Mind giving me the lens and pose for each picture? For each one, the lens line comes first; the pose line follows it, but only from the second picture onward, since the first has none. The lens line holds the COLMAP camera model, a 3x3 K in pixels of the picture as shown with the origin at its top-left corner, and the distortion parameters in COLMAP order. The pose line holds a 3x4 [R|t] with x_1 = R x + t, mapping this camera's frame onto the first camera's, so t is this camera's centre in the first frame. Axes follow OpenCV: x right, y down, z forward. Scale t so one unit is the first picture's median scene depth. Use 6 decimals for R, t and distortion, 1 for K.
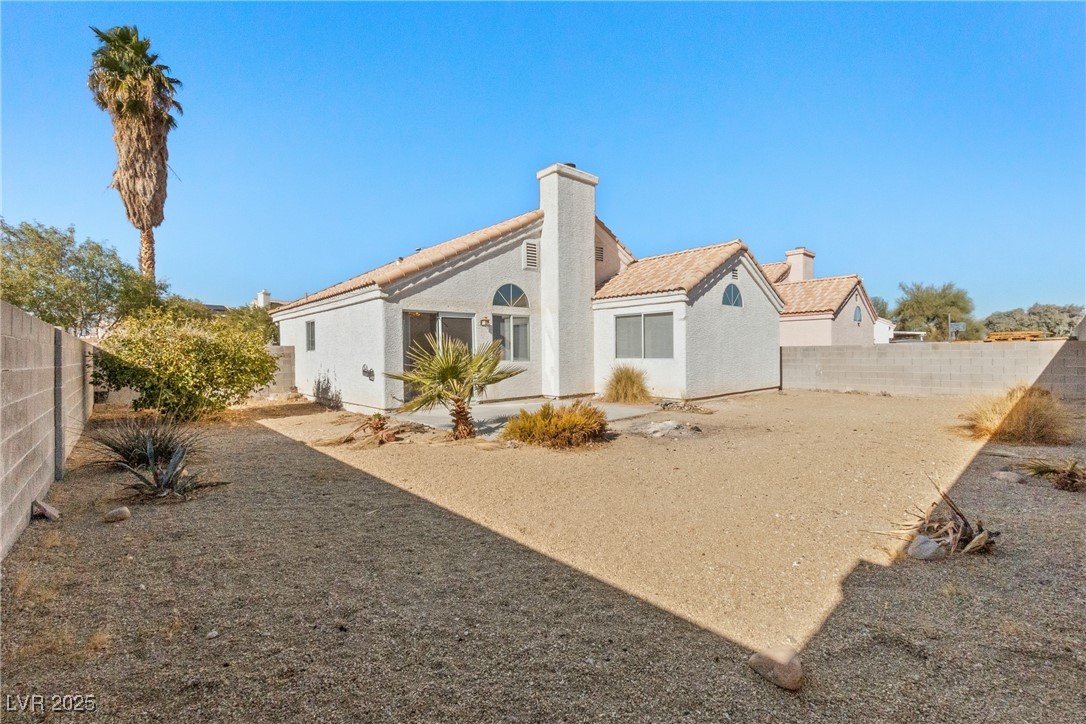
lens RADIAL K [[470.2, 0, 544.5], [0, 470.2, 361.1], [0, 0, 1]] dist [-0.000987, 0.000483]
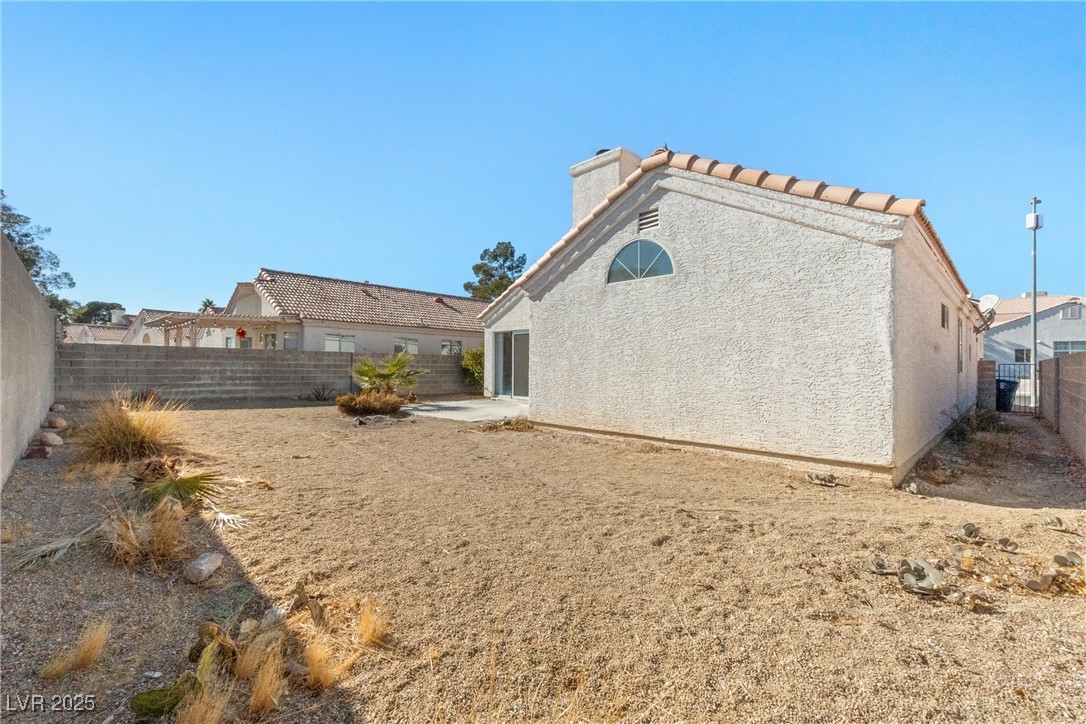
lens RADIAL K [[470.2, 0, 544.5], [0, 470.2, 361.1], [0, 0, 1]] dist [-0.000987, 0.000483]
pose [[0.056665, 0.002378, -0.998390, 1.033532], [-0.019297, 0.999813, 0.001286, -0.019438], [0.998207, 0.019193, 0.056700, 0.927912]]
